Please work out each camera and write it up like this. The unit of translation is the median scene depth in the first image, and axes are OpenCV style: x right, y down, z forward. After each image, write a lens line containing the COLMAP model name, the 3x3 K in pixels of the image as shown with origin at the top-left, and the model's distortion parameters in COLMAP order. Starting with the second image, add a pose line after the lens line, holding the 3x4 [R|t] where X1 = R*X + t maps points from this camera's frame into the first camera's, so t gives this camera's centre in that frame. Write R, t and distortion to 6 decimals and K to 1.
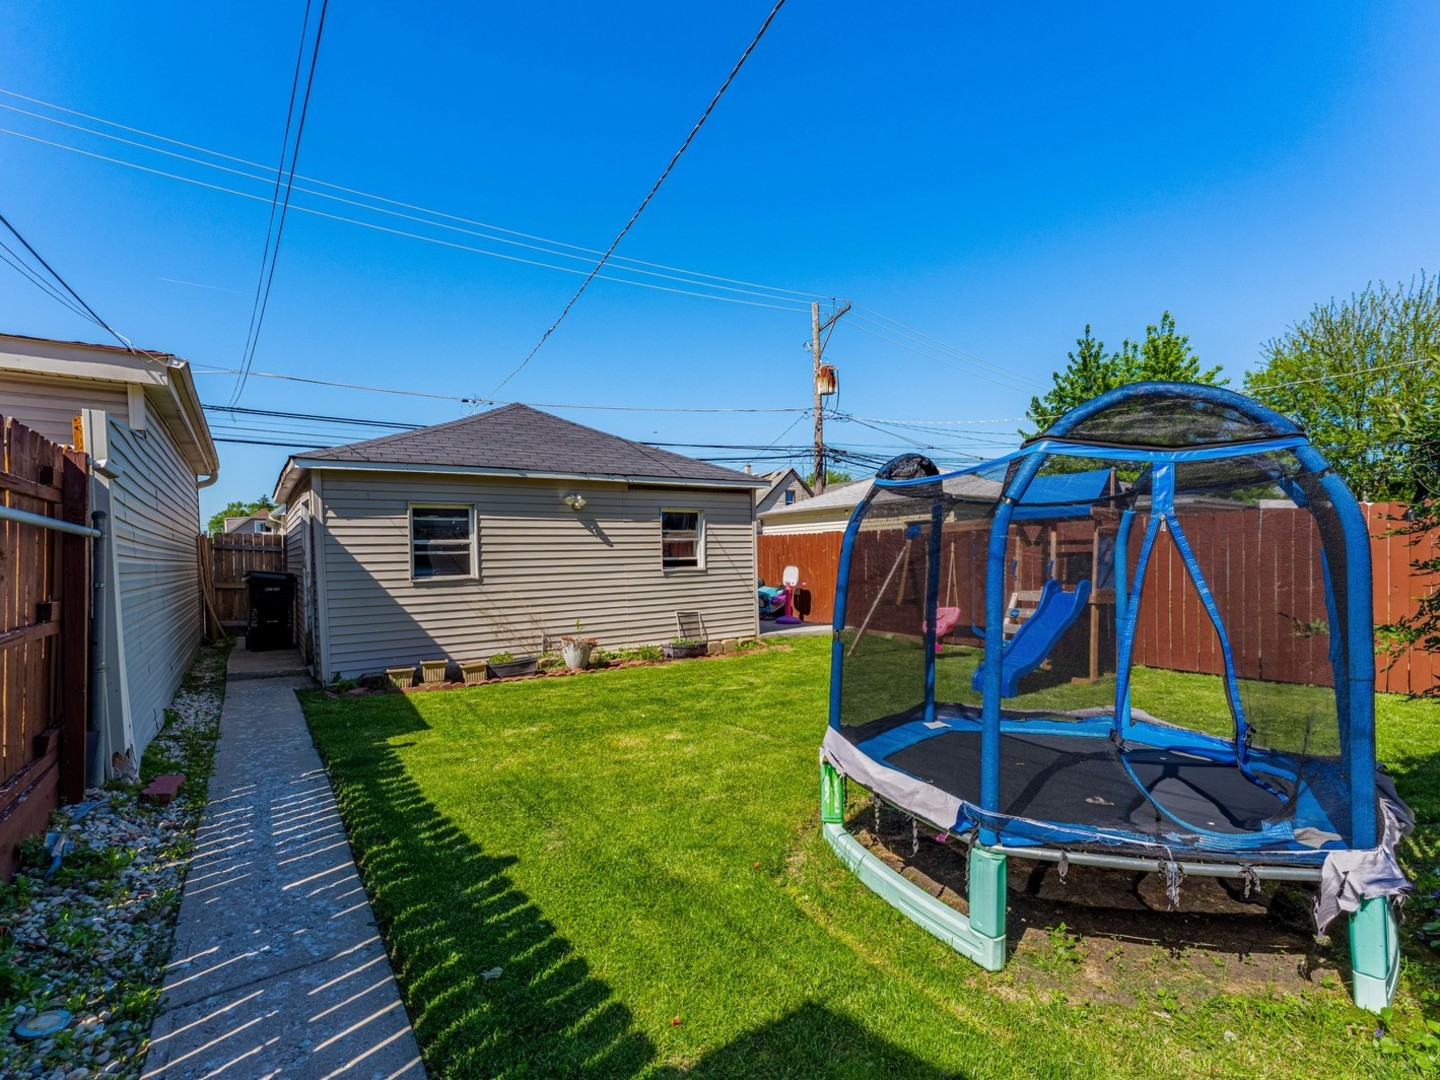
lens RADIAL K [[662.0, 0, 720.0], [0, 662.0, 540.0], [0, 0, 1]] dist [-0.002669, -0.000443]
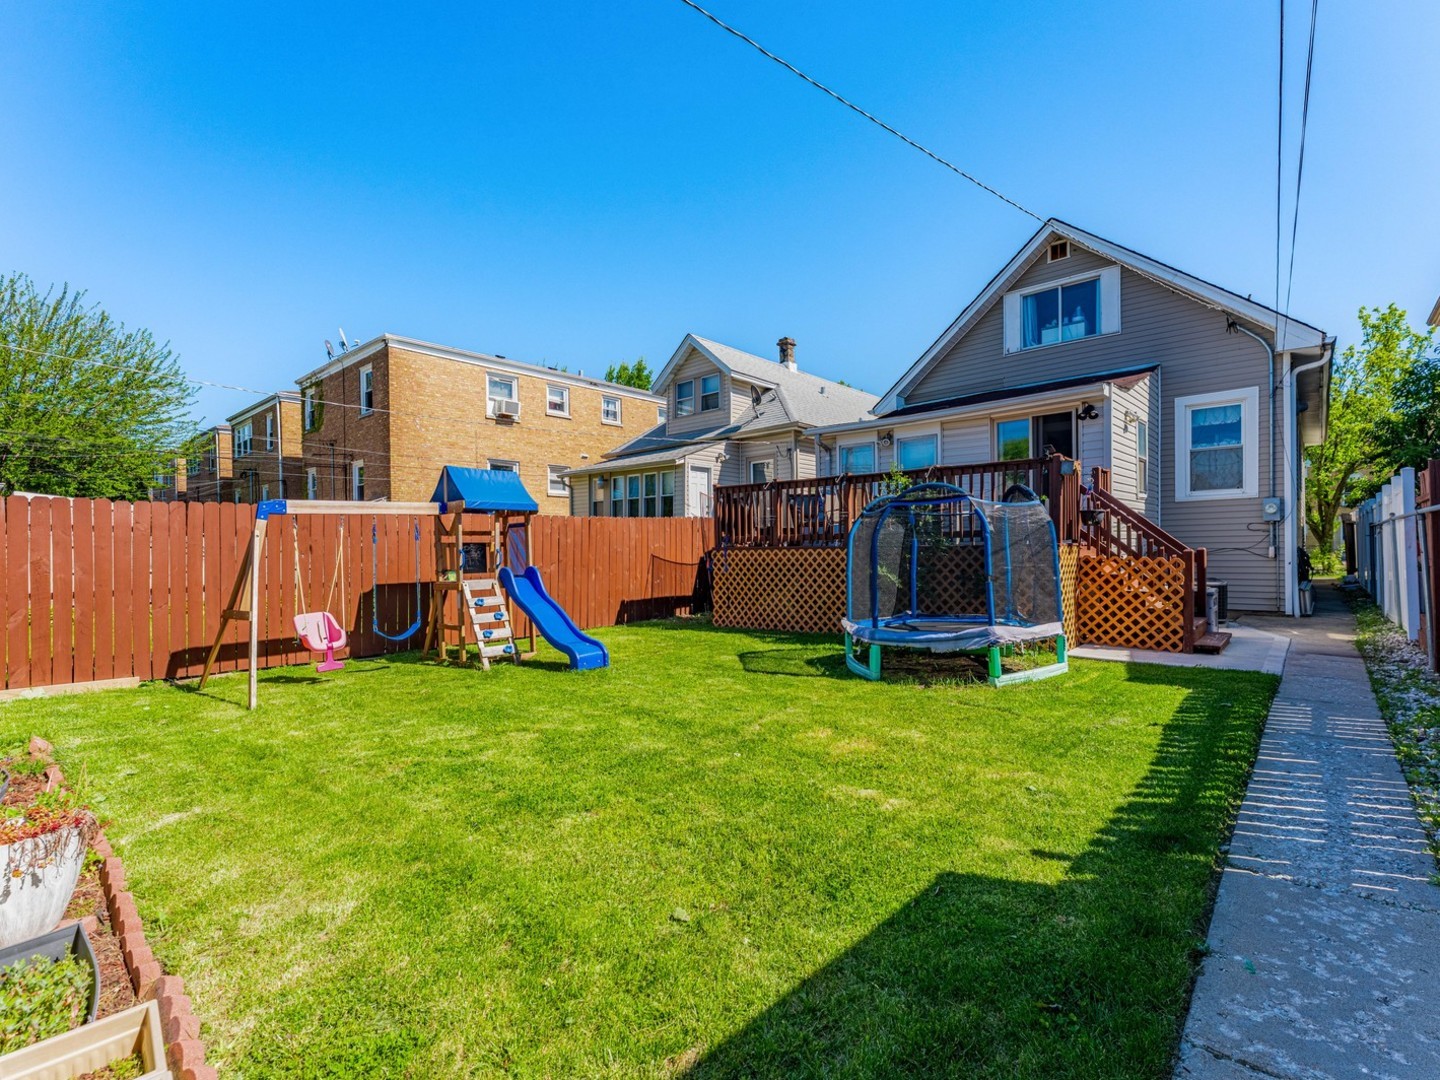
lens RADIAL K [[662.0, 0, 720.0], [0, 662.0, 540.0], [0, 0, 1]] dist [-0.002669, -0.000443]
pose [[-0.222867, 0.028354, 0.974437, -0.371531], [-0.013162, 0.999398, -0.032091, 0.027499], [-0.974760, -0.019978, -0.222359, 0.540869]]
